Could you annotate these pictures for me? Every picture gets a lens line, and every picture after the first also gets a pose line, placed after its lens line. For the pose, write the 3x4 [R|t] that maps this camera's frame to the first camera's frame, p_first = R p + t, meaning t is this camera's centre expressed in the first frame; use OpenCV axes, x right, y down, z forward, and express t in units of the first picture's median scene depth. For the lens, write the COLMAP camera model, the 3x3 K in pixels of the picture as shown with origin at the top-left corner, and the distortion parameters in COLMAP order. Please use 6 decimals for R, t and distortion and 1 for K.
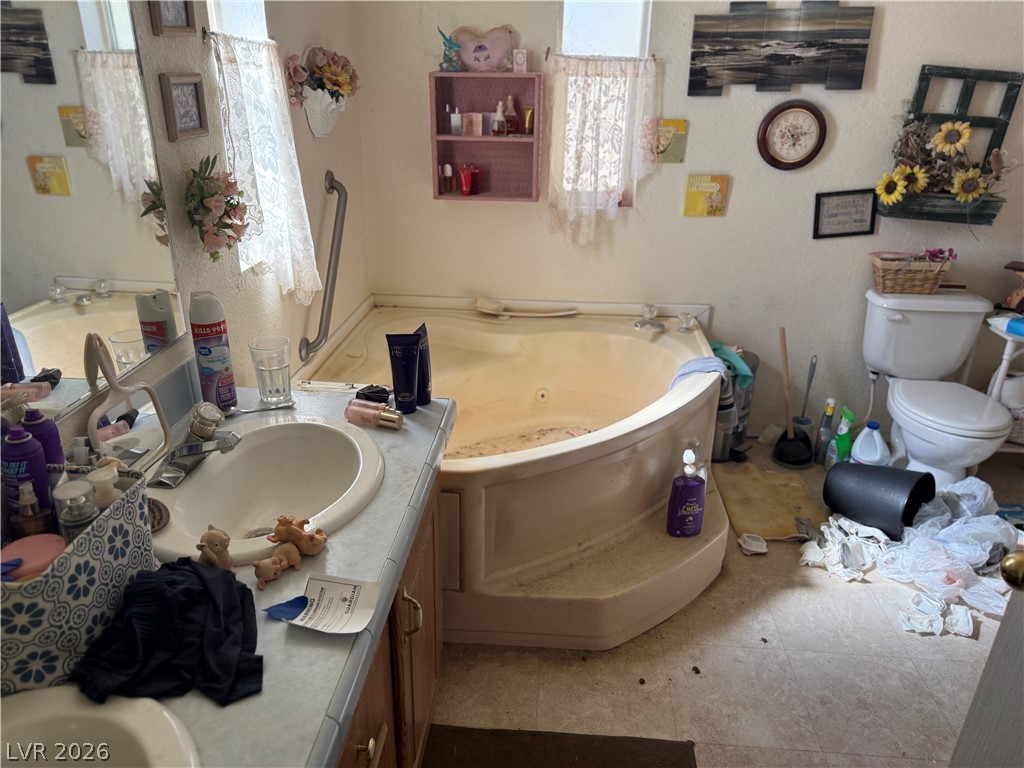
lens RADIAL K [[711.2, 0, 517.3], [0, 711.2, 384.6], [0, 0, 1]] dist [0.040220, -0.055193]
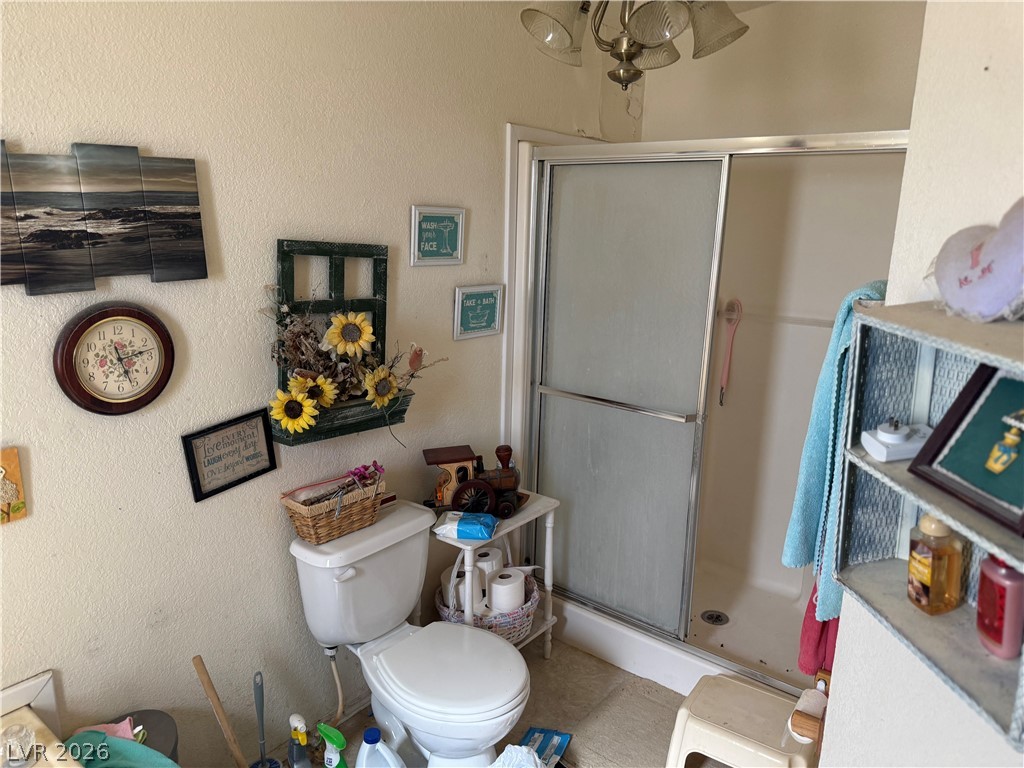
lens RADIAL K [[711.2, 0, 520.6], [0, 711.2, 378.1], [0, 0, 1]] dist [0.040220, -0.055193]
pose [[0.543596, -0.192854, 0.816891, 0.084804], [0.328832, 0.944379, 0.004132, -0.232867], [-0.772252, 0.266374, 0.576778, 0.424725]]
